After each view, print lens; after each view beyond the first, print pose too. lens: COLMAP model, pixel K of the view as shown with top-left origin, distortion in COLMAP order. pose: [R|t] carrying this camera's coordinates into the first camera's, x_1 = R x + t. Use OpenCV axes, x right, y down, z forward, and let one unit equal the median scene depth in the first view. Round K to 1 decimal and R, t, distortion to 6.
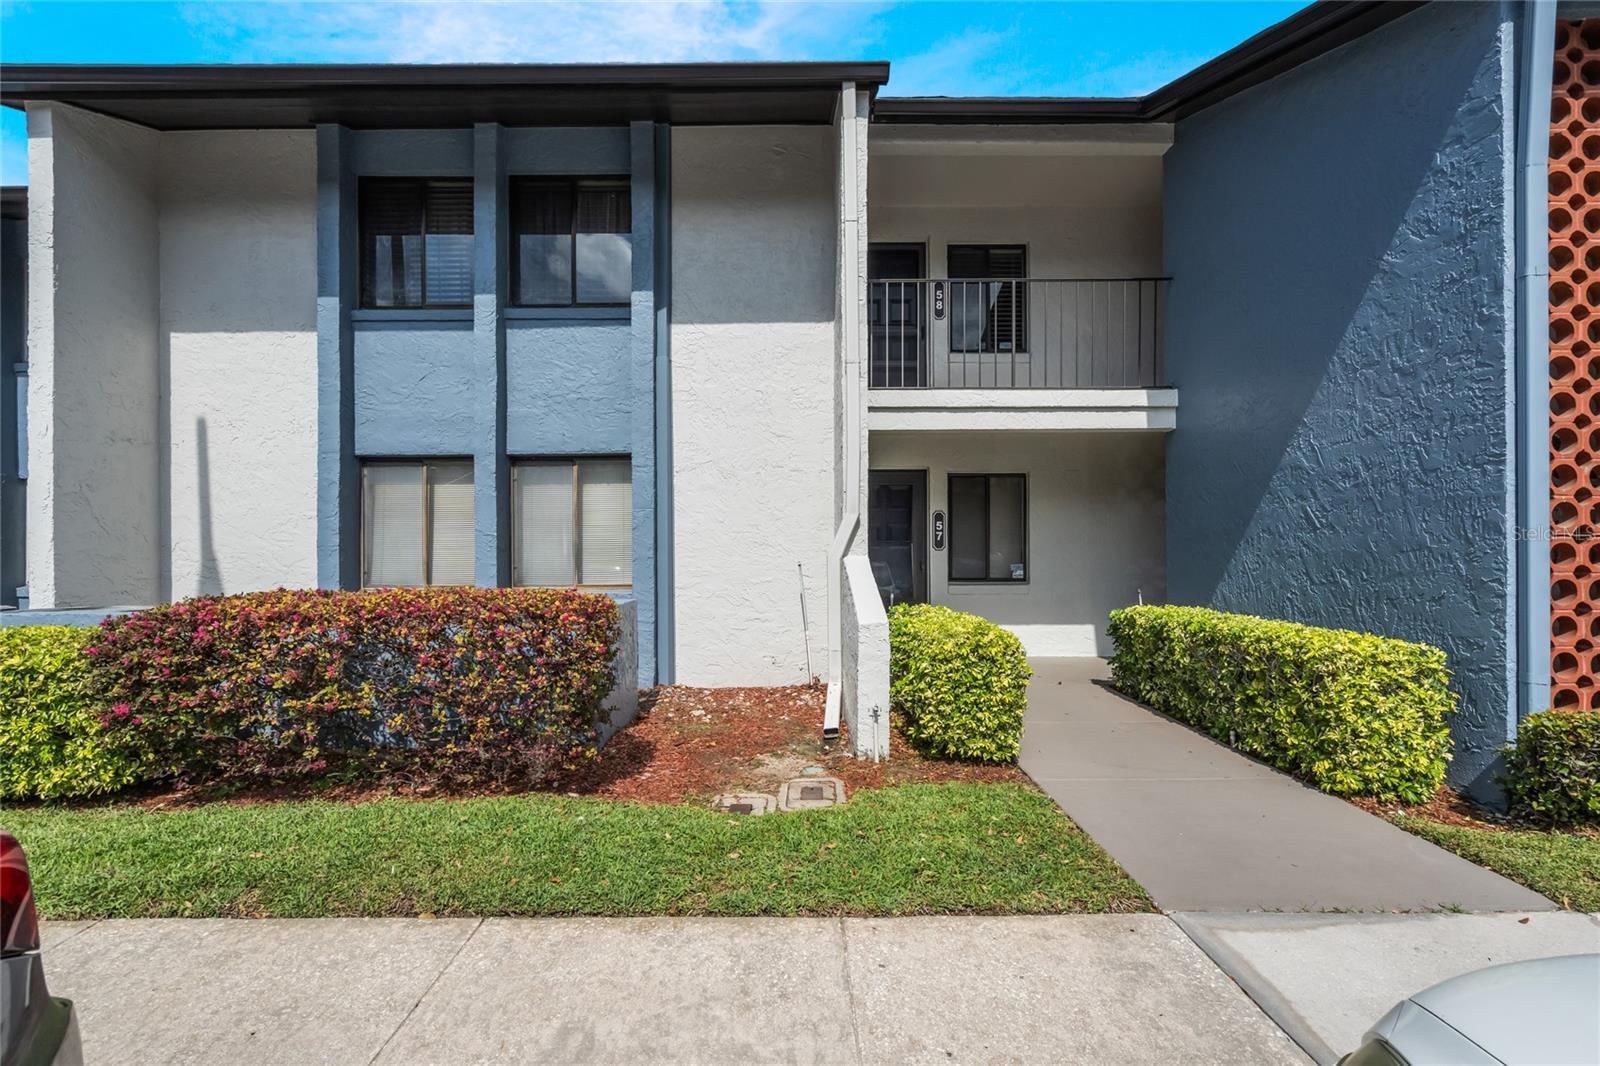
lens RADIAL K [[712.5, 0, 784.2], [0, 712.5, 553.0], [0, 0, 1]] dist [-0.000440, 0.000223]
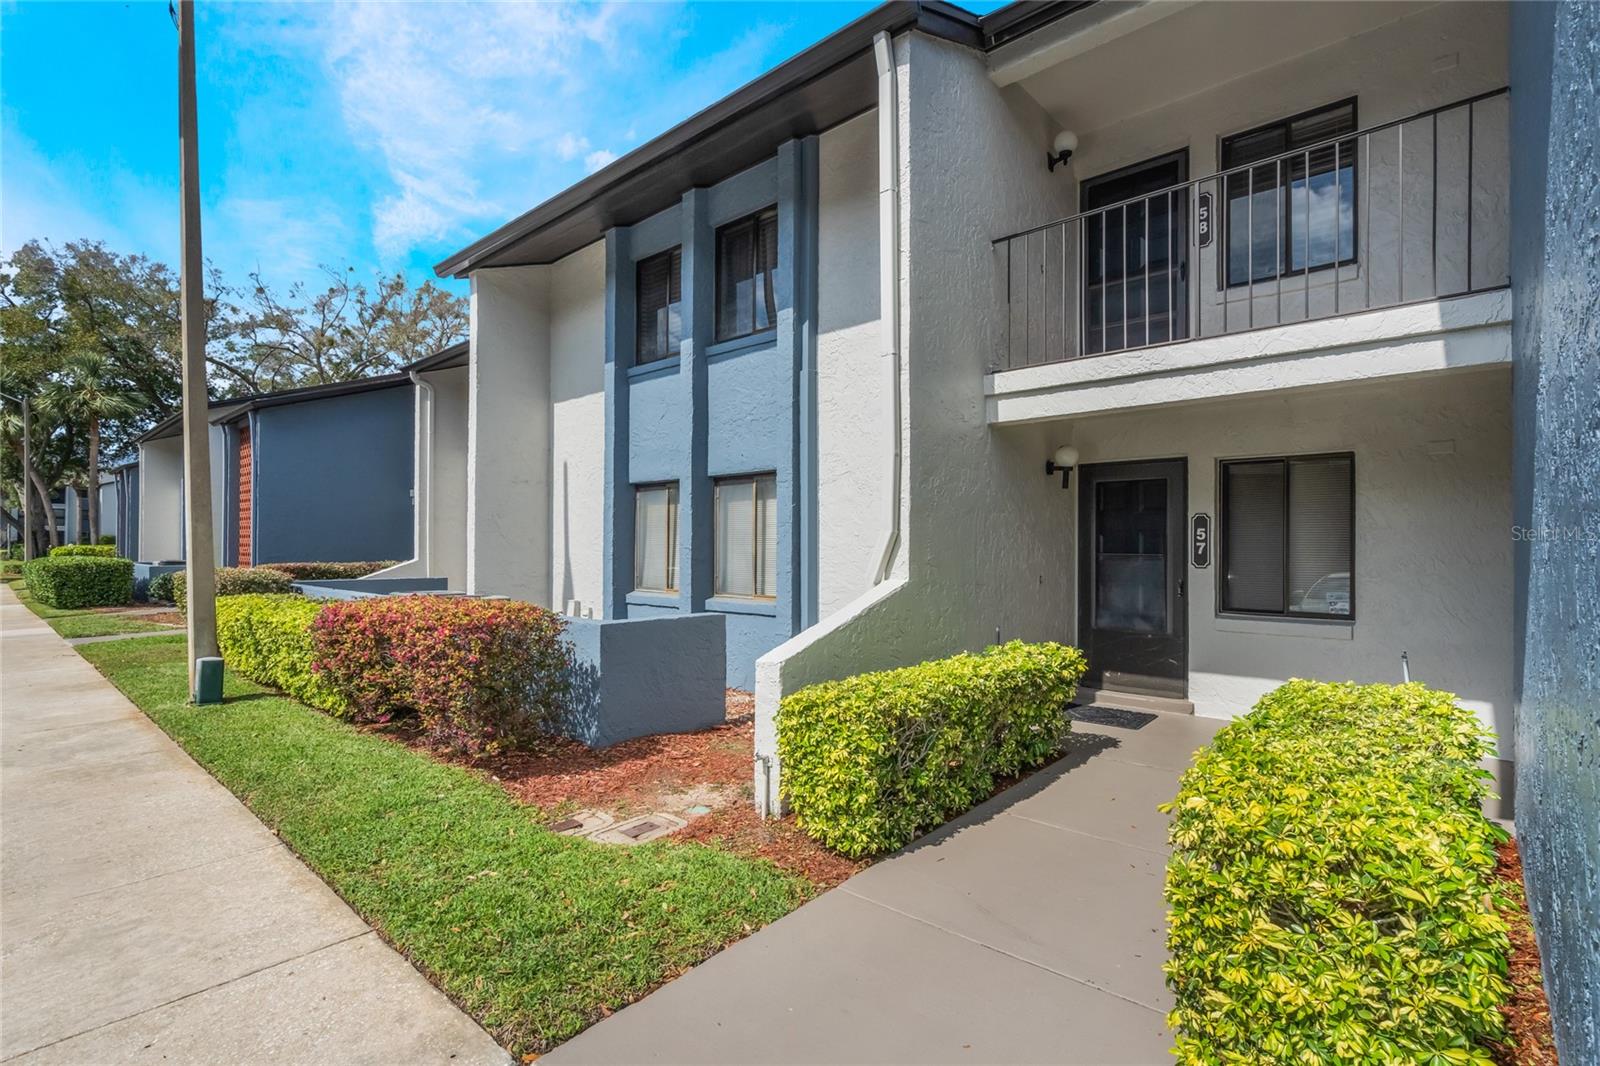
lens RADIAL K [[740.3, 0, 797.5], [0, 740.3, 537.9], [0, 0, 1]] dist [-0.000145, 0.000210]
pose [[0.755572, -0.002241, -0.655062, 0.508813], [-0.005806, 0.999932, -0.010118, -0.031127], [0.655040, 0.011448, 0.755507, 0.218149]]
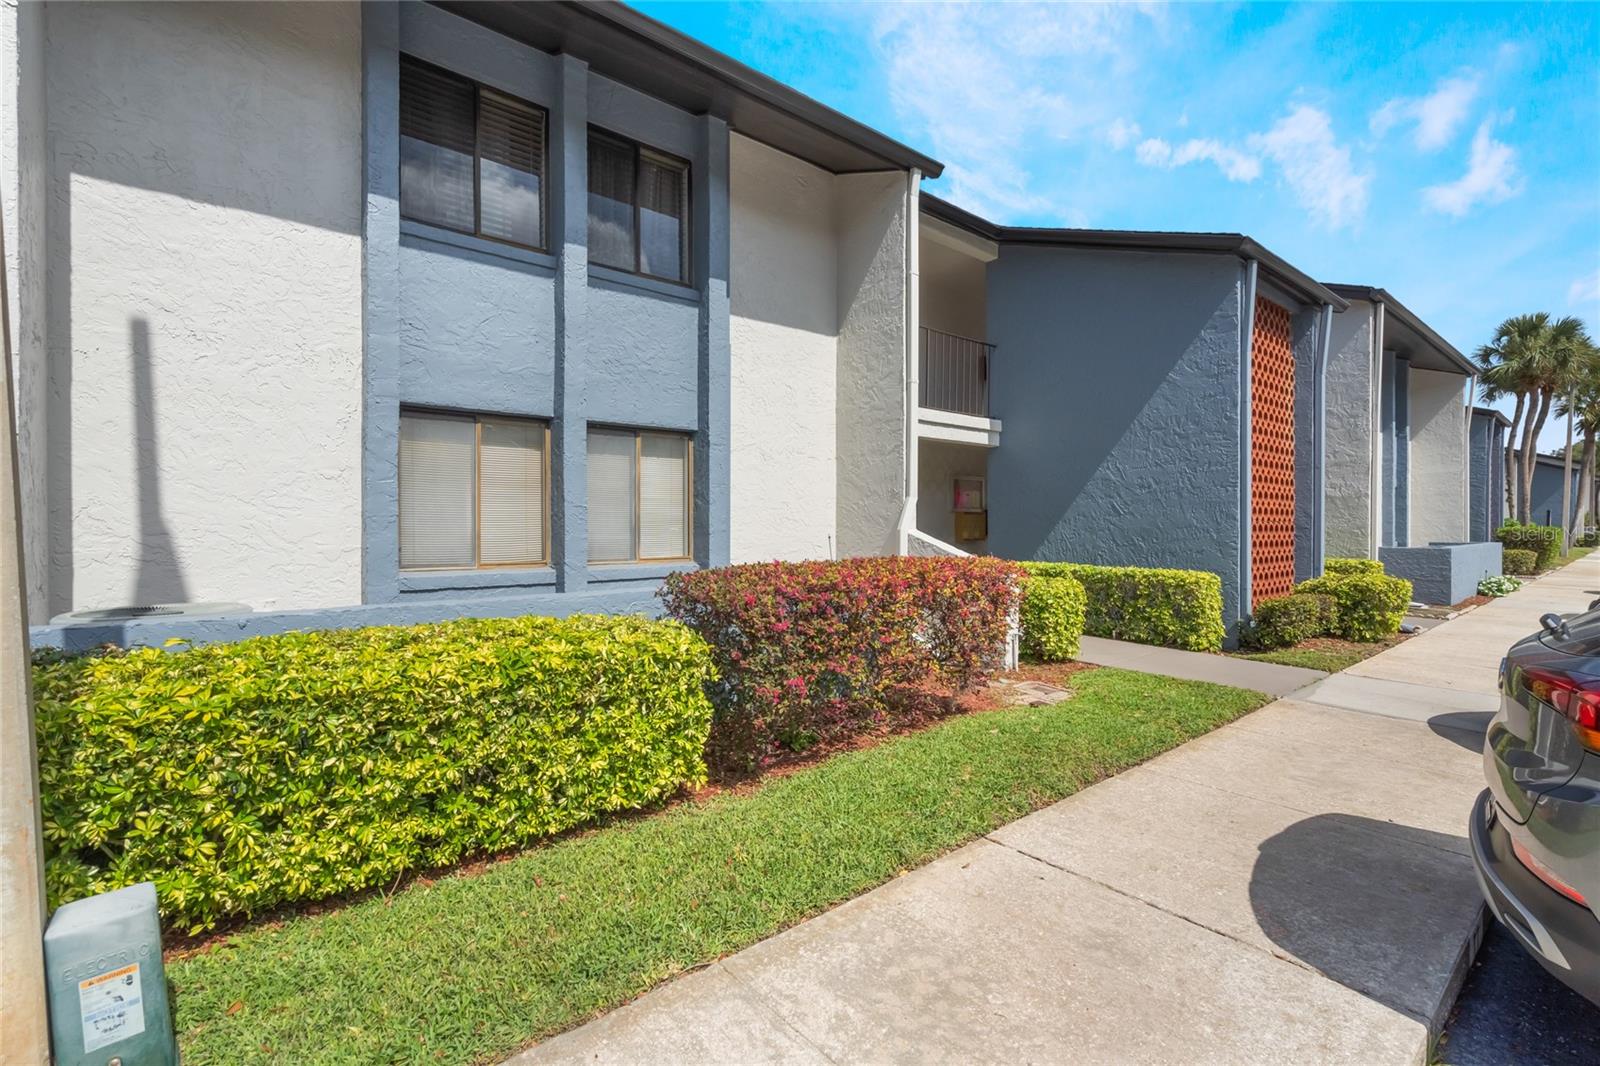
lens RADIAL K [[712.0, 0, 781.5], [0, 712.0, 527.1], [0, 0, 1]] dist [-0.001833, -0.000061]
pose [[0.774740, 0.003481, 0.632270, -0.770301], [-0.004499, 0.999990, 0.000007, 0.000314], [-0.632264, -0.002850, 0.774748, 0.115984]]
